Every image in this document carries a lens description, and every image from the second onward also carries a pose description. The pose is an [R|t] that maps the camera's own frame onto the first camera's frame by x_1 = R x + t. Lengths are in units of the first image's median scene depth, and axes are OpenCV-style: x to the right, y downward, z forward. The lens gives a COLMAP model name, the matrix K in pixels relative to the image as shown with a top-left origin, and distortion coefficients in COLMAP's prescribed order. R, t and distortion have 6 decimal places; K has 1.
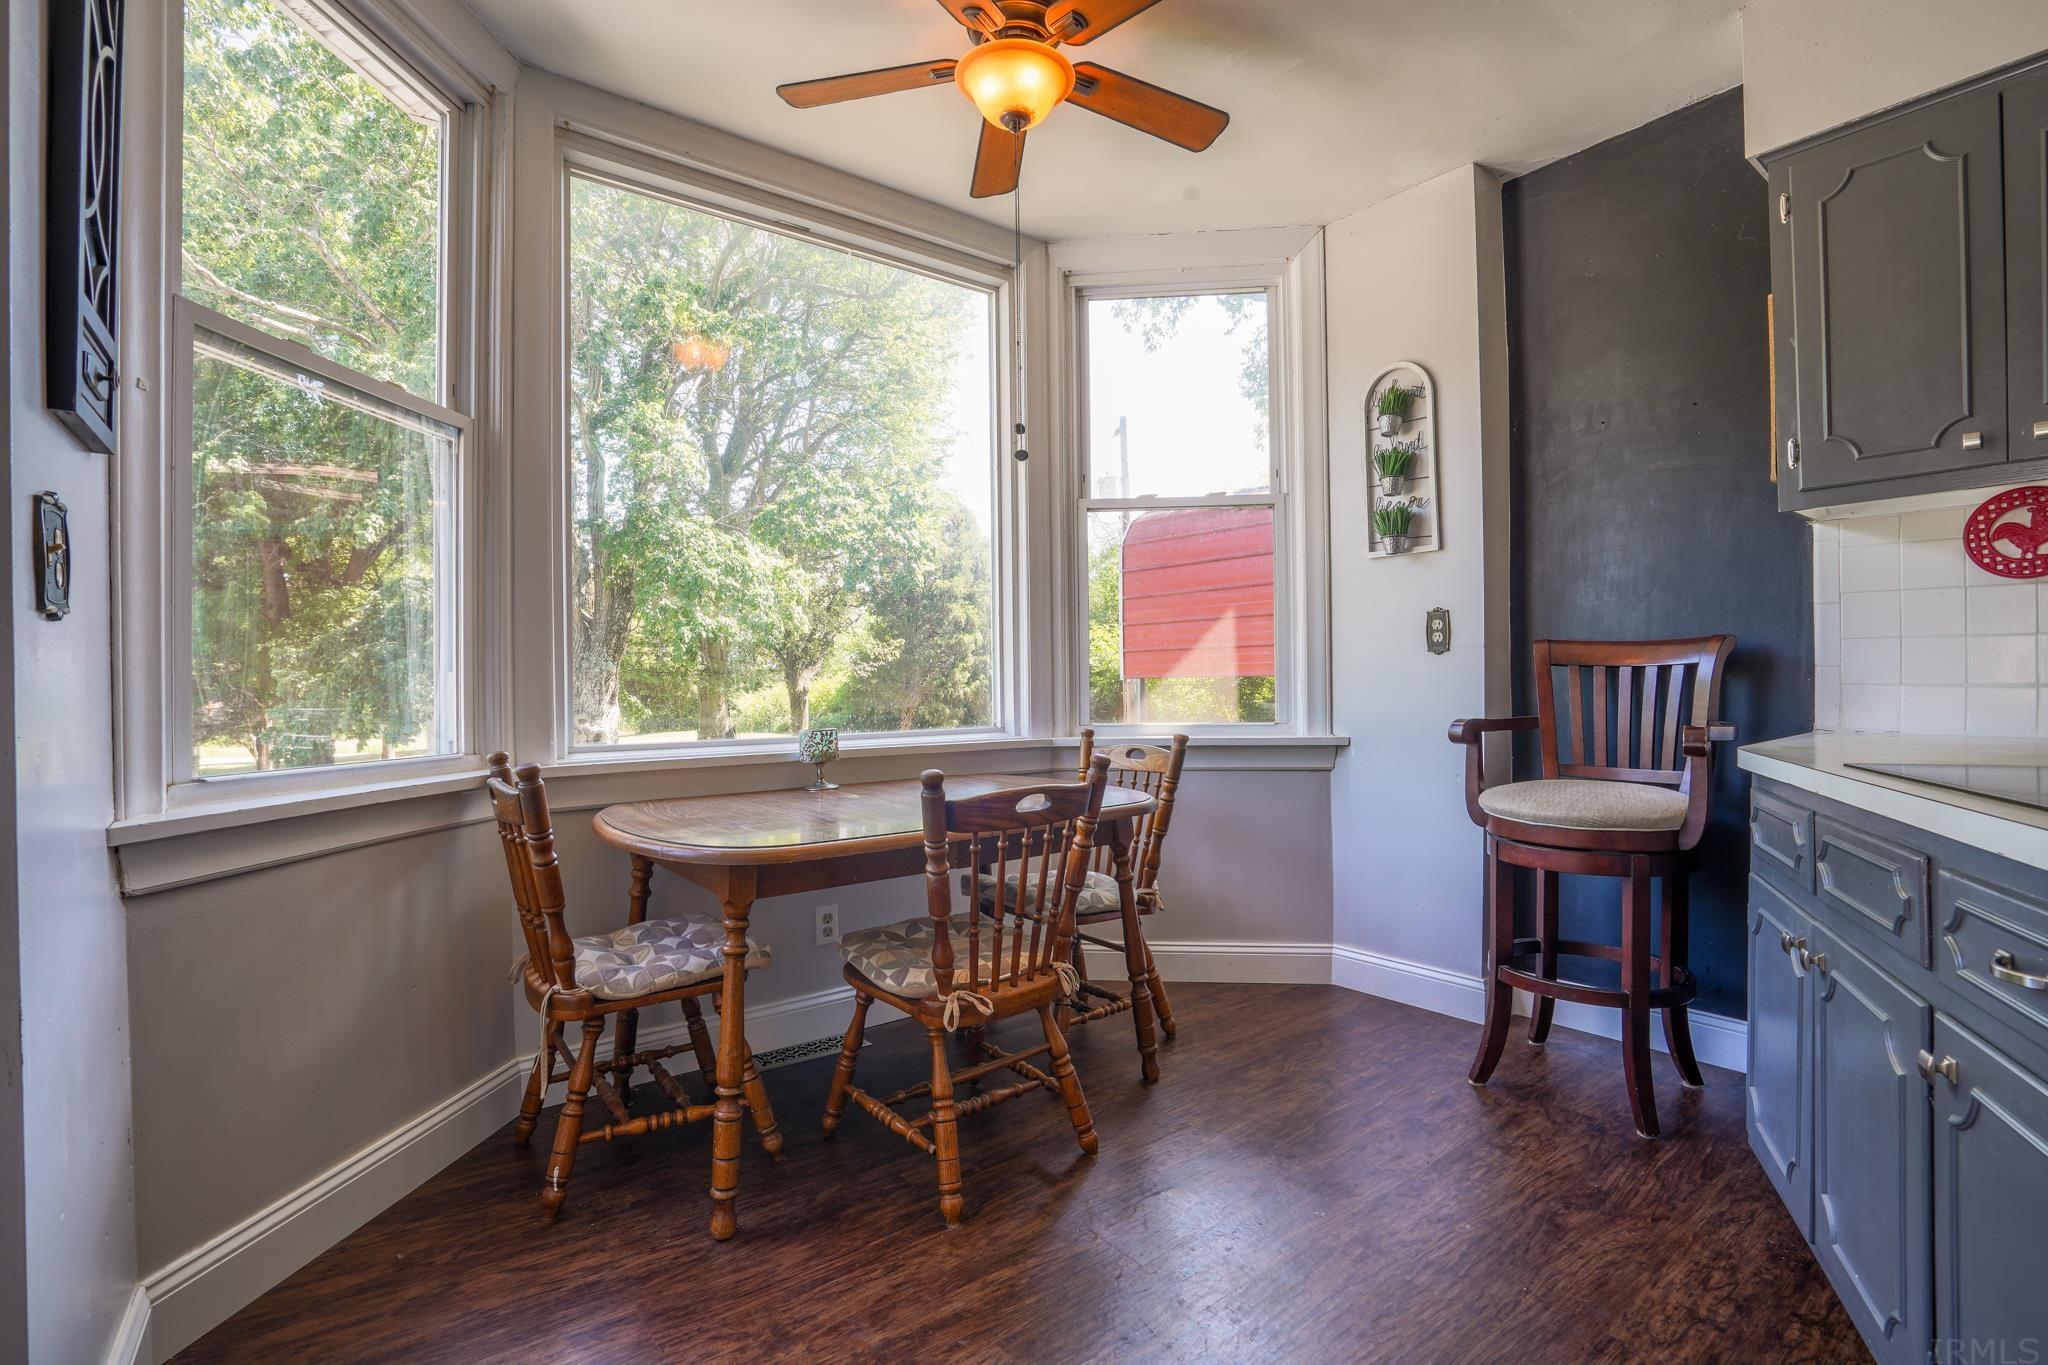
lens RADIAL K [[945.7, 0, 1032.0], [0, 945.7, 679.6], [0, 0, 1]] dist [-0.038005, 0.011589]
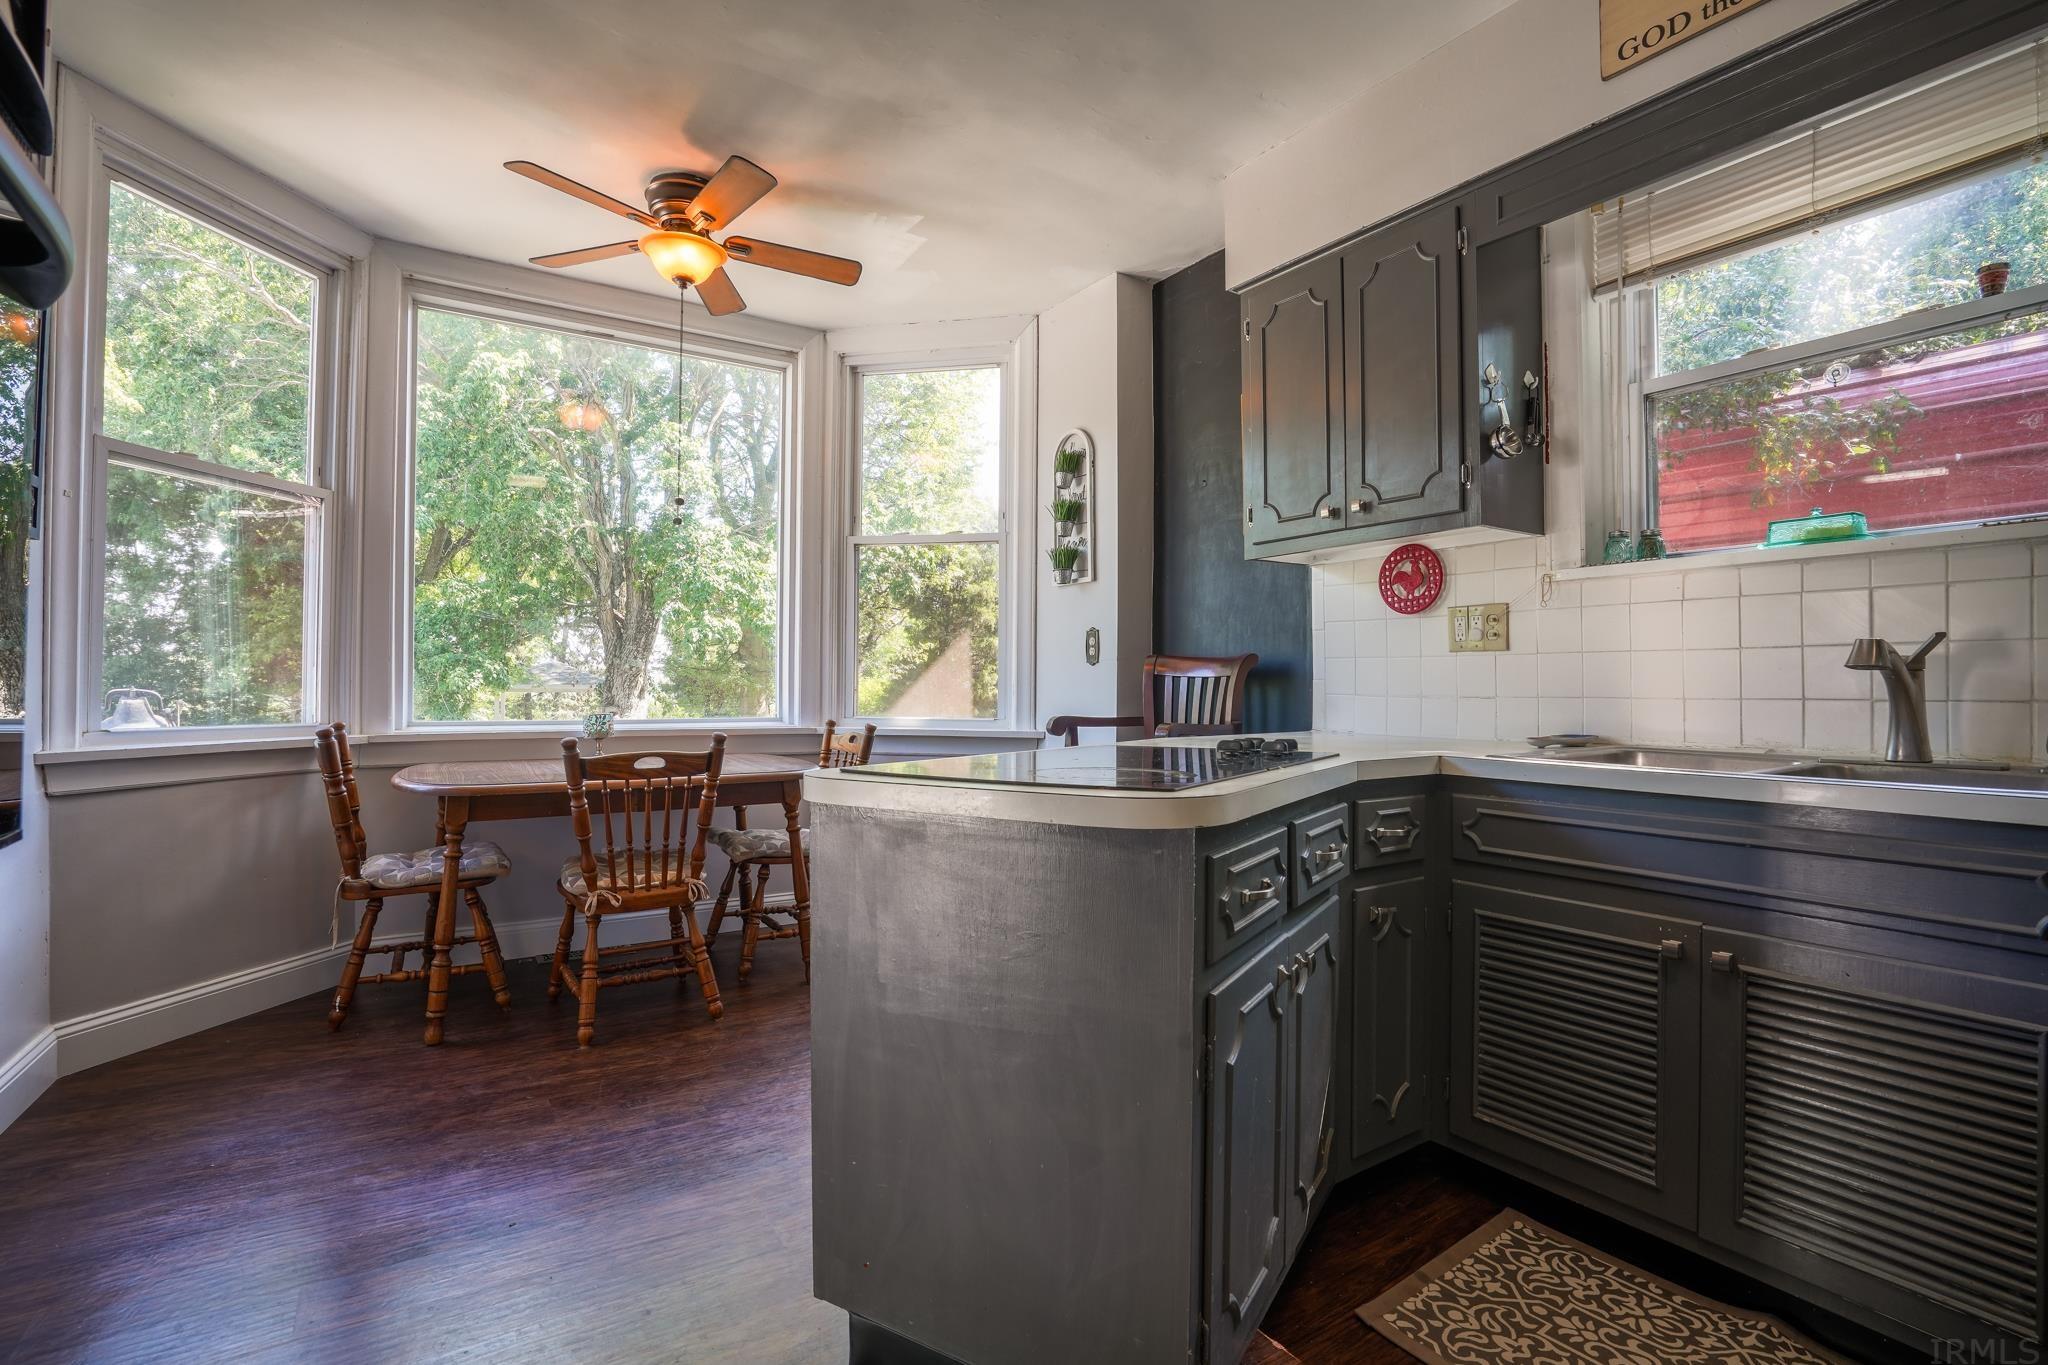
lens RADIAL K [[945.7, 0, 1020.7], [0, 945.7, 679.5], [0, 0, 1]] dist [-0.038005, 0.011589]
pose [[0.996303, 0.017071, -0.084199, 0.540108], [-0.017321, 0.999847, -0.002237, -0.004139], [0.084148, 0.003687, 0.996446, -0.311901]]
